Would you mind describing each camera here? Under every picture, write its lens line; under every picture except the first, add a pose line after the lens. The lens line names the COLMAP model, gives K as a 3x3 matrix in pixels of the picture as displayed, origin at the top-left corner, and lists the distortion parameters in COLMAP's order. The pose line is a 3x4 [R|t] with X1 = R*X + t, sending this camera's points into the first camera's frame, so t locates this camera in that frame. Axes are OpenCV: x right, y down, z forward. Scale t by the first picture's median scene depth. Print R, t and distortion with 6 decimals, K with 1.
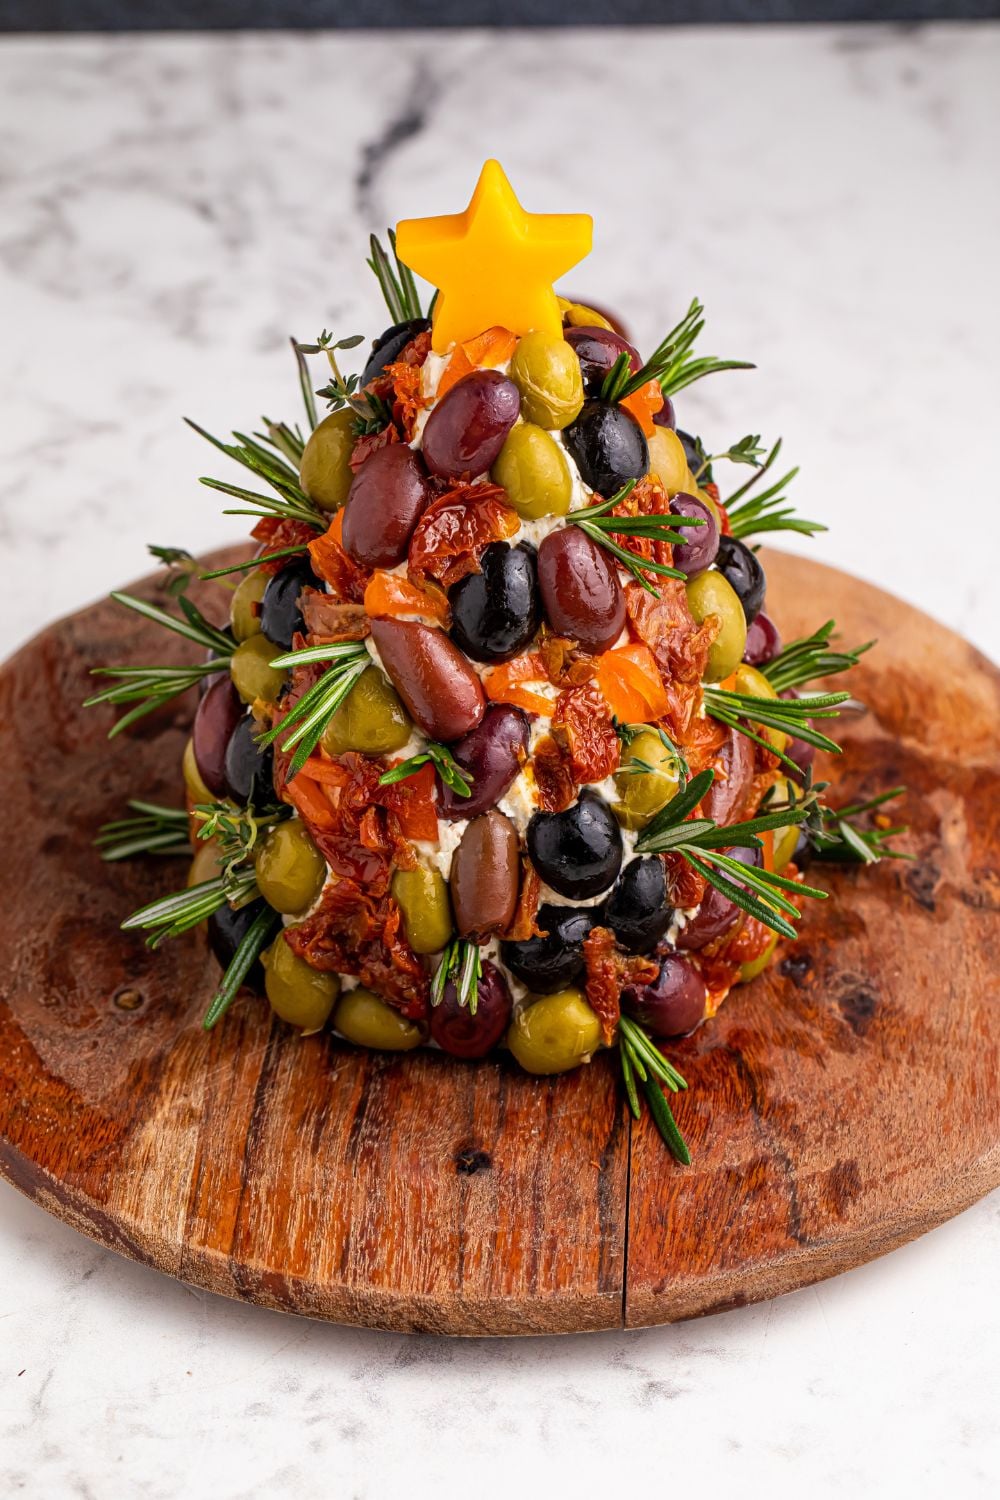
lens RADIAL K [[4499.7, 0, 498.2], [0, 4499.7, 722.0], [0, 0, 1]] dist [0.146914, 0.403878]
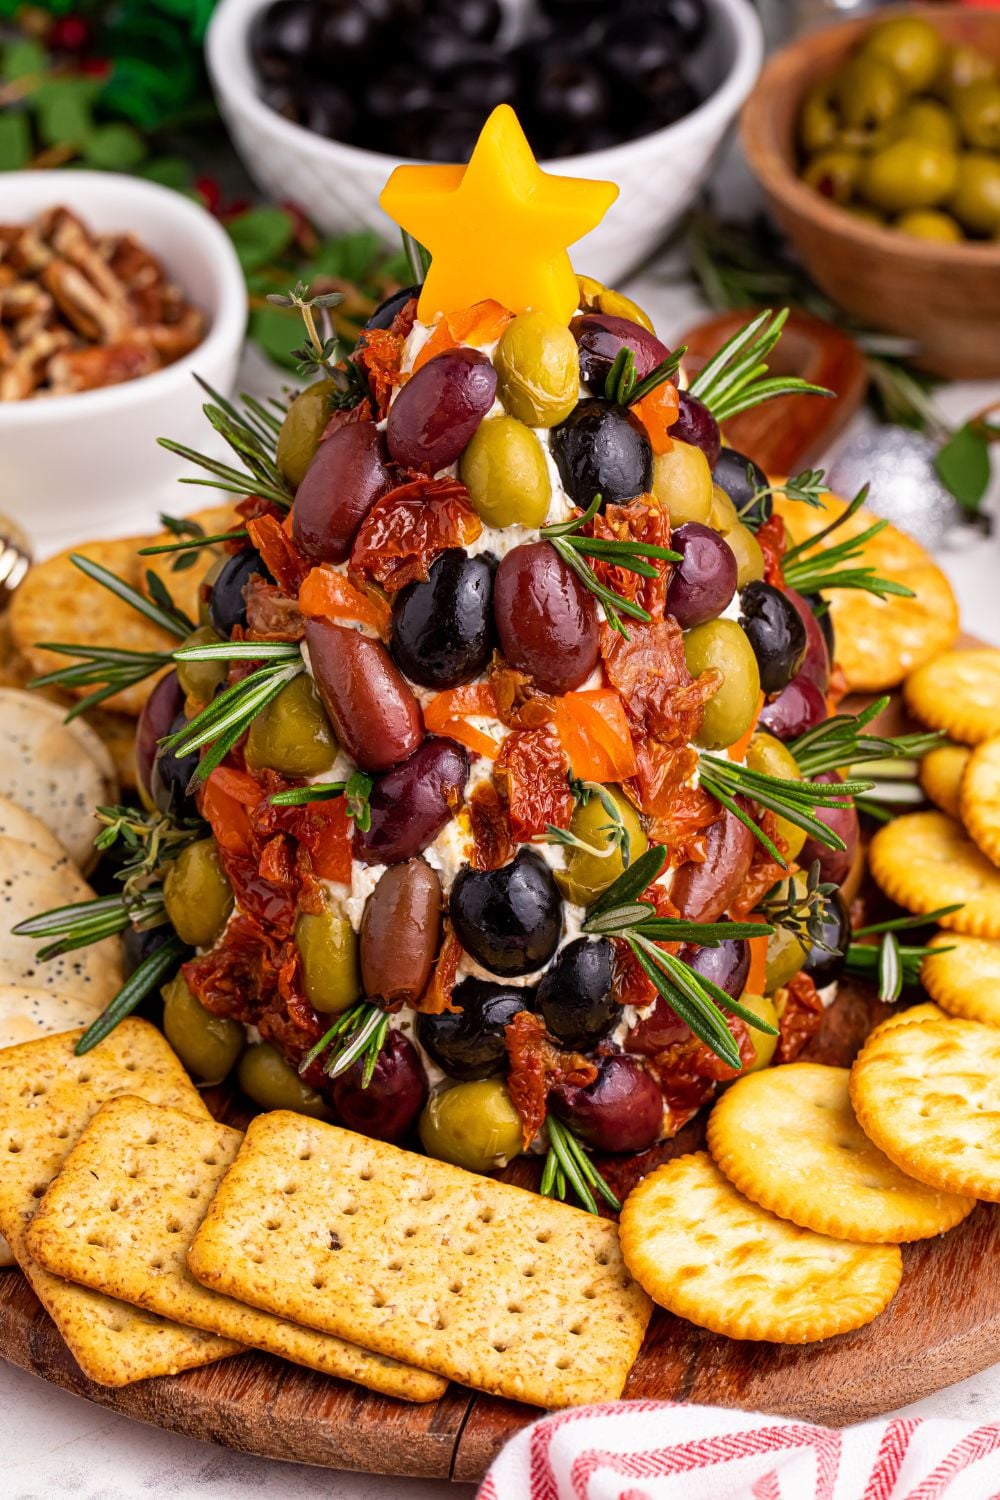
lens RADIAL K [[4692.5, 0, 528.6], [0, 4692.5, 752.4], [0, 0, 1]] dist [0.089902, 1.109646]
pose [[0.973073, 0.137228, -0.185196, 0.182814], [-0.139270, 0.990252, 0.002004, -0.005179], [0.183666, 0.023843, 0.982700, 0.122393]]
